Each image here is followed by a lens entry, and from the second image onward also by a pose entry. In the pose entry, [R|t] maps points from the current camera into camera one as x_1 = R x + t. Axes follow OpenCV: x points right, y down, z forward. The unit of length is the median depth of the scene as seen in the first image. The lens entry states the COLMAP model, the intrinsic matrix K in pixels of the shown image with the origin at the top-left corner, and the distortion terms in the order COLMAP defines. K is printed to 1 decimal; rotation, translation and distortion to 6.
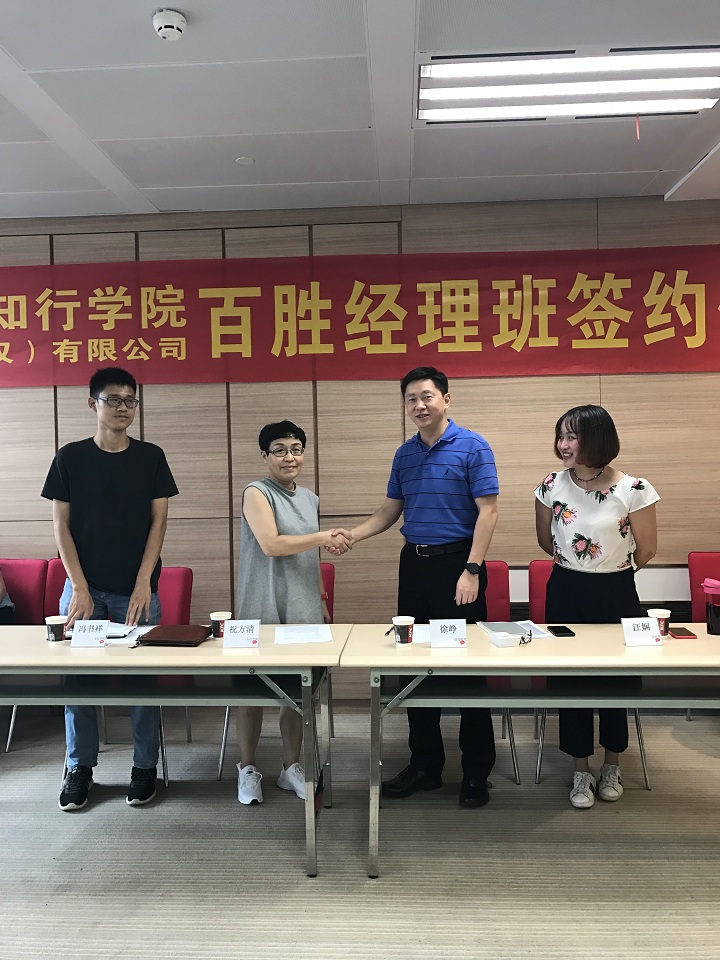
lens RADIAL K [[789.4, 0, 359.6], [0, 789.4, 480.1], [0, 0, 1]] dist [-0.009159, 0.010334]
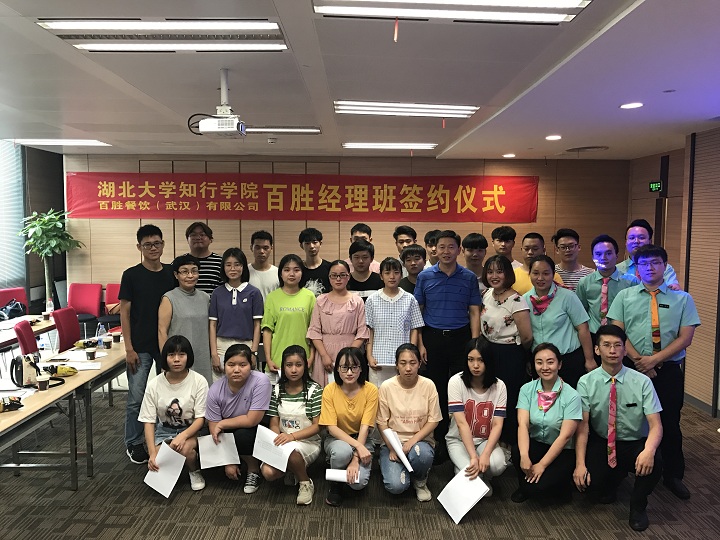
lens RADIAL K [[592.1, 0, 360.5], [0, 592.1, 269.9], [0, 0, 1]] dist [-0.009159, 0.010334]
pose [[0.998181, 0.020310, 0.056757, 0.015429], [-0.023515, 0.998132, 0.056381, -0.076502], [-0.055506, -0.057613, 0.996795, -1.034580]]
